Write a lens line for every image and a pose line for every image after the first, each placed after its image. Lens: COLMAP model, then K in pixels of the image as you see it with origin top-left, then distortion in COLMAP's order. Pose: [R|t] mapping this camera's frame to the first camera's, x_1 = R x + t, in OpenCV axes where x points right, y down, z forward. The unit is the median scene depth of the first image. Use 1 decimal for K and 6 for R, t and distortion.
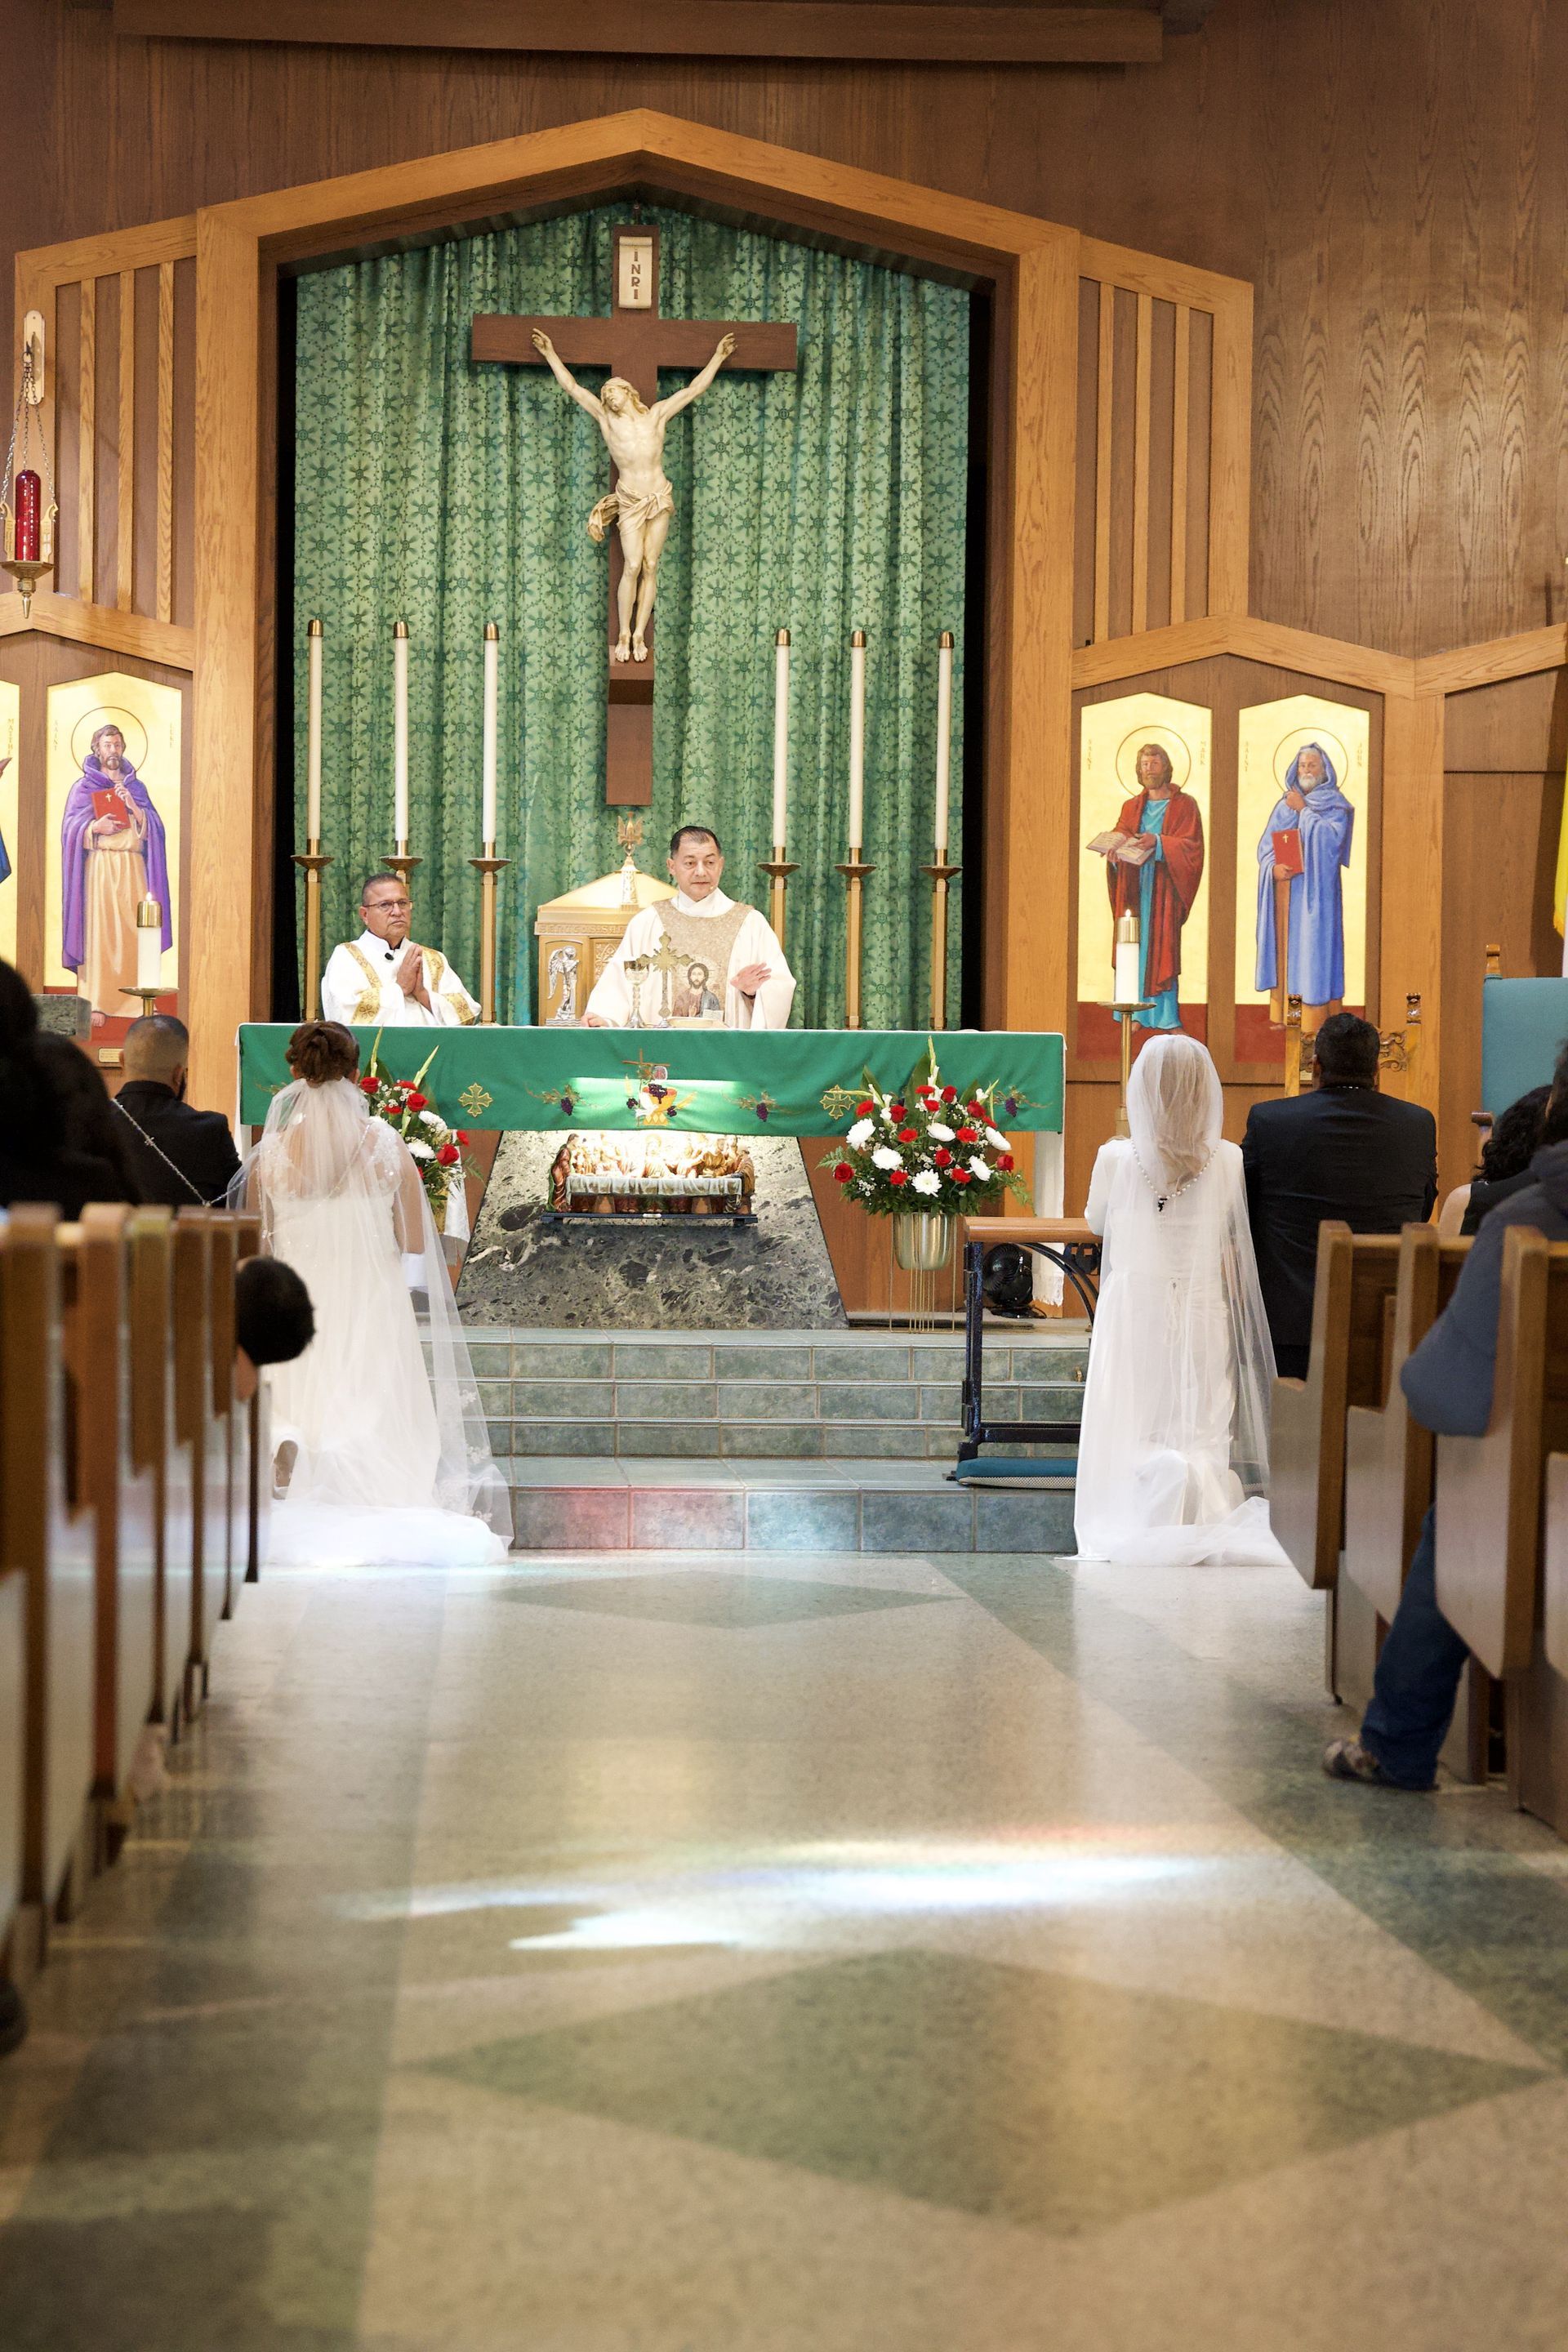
lens RADIAL K [[5618.2, 0, 784.0], [0, 5618.2, 1176.0], [0, 0, 1]] dist [0.314814, 0.184292]
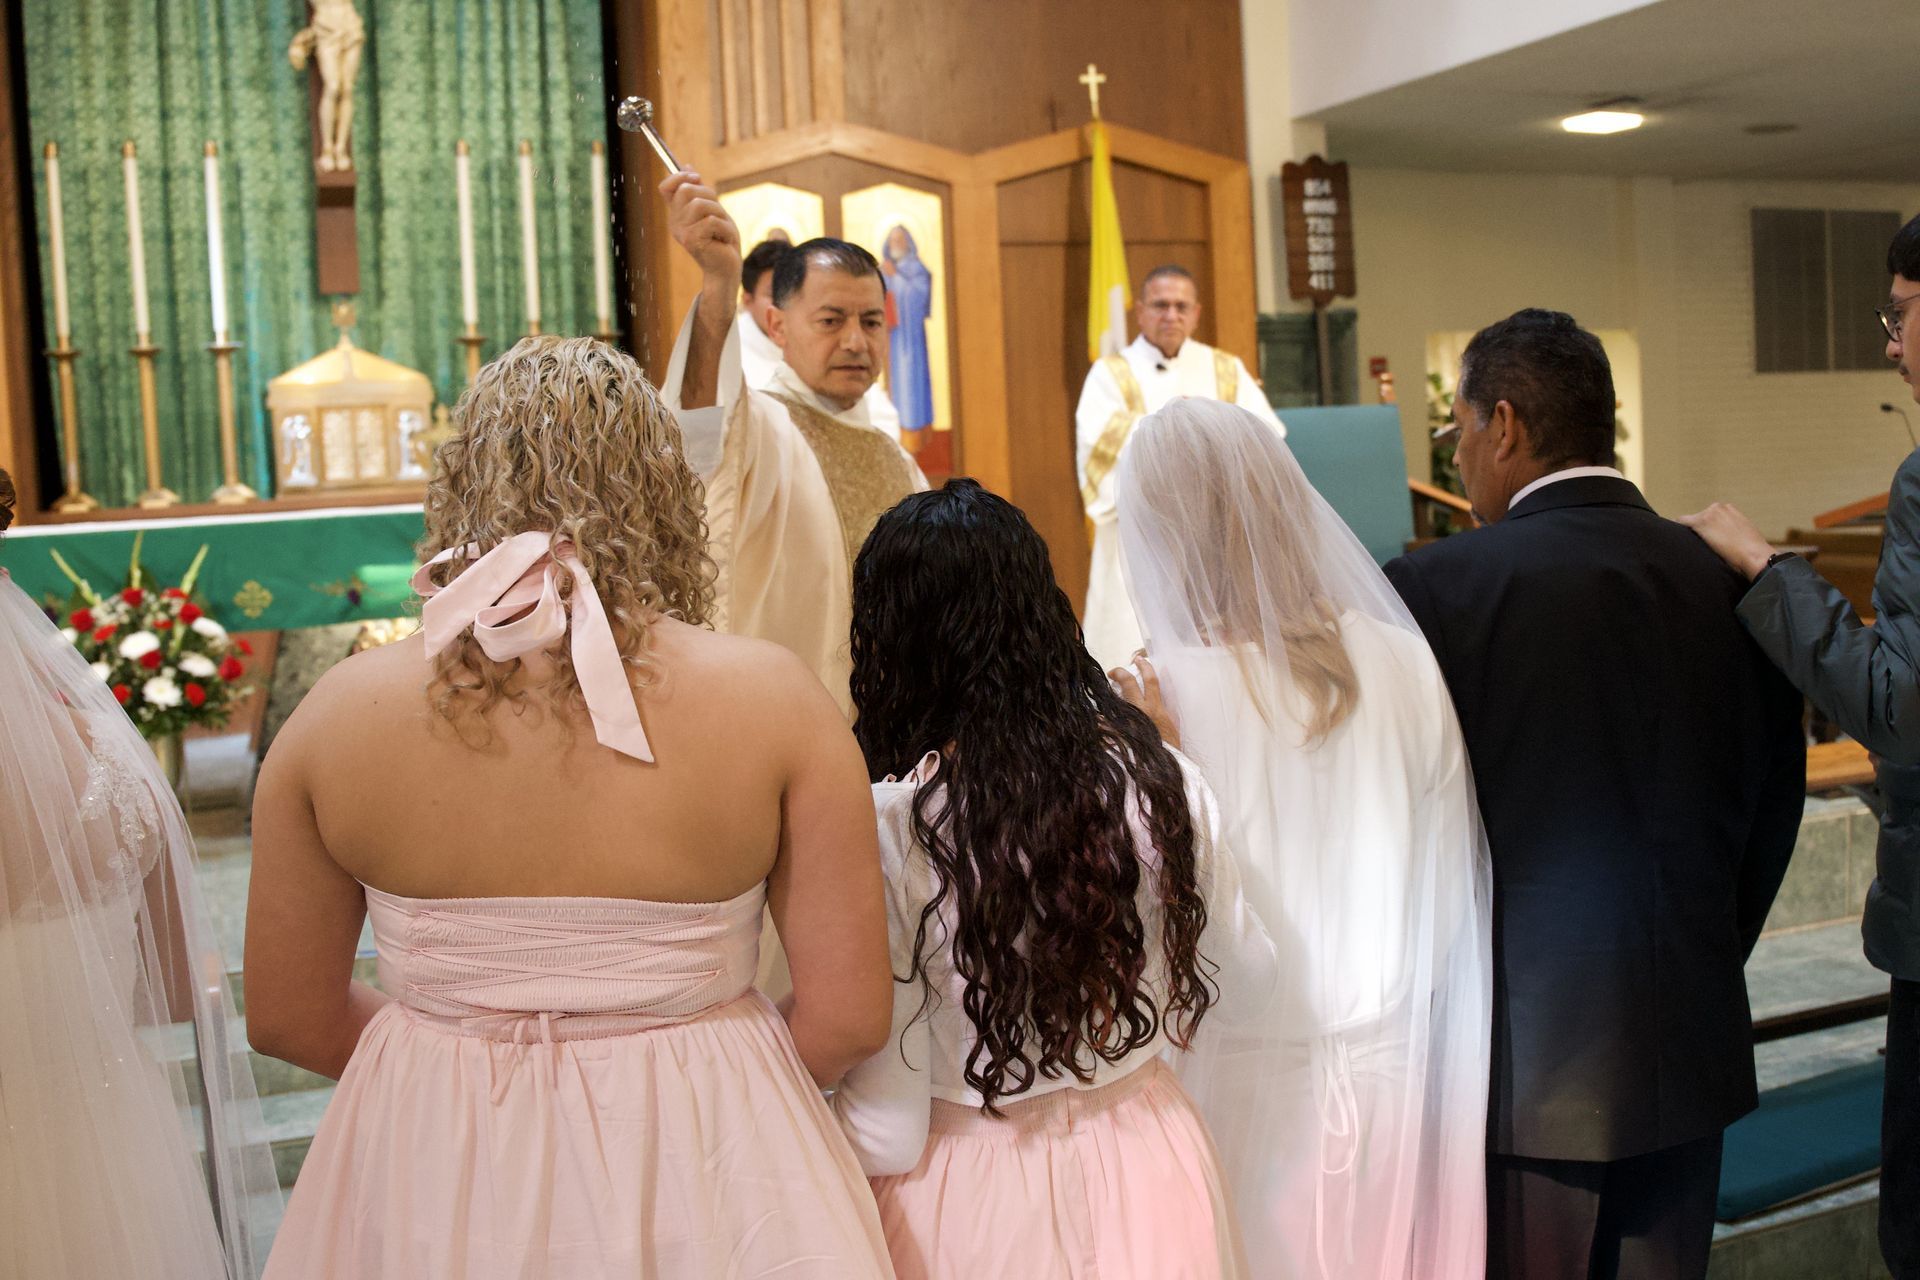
lens RADIAL K [[2035.5, 0, 969.0], [0, 2035.5, 621.7], [0, 0, 1]] dist [-0.128587, 0.089877]
pose [[0.946813, -0.082964, 0.310906, -0.039125], [0.057169, 0.994191, 0.091195, -0.028024], [-0.316666, -0.068570, 0.946055, 0.551084]]
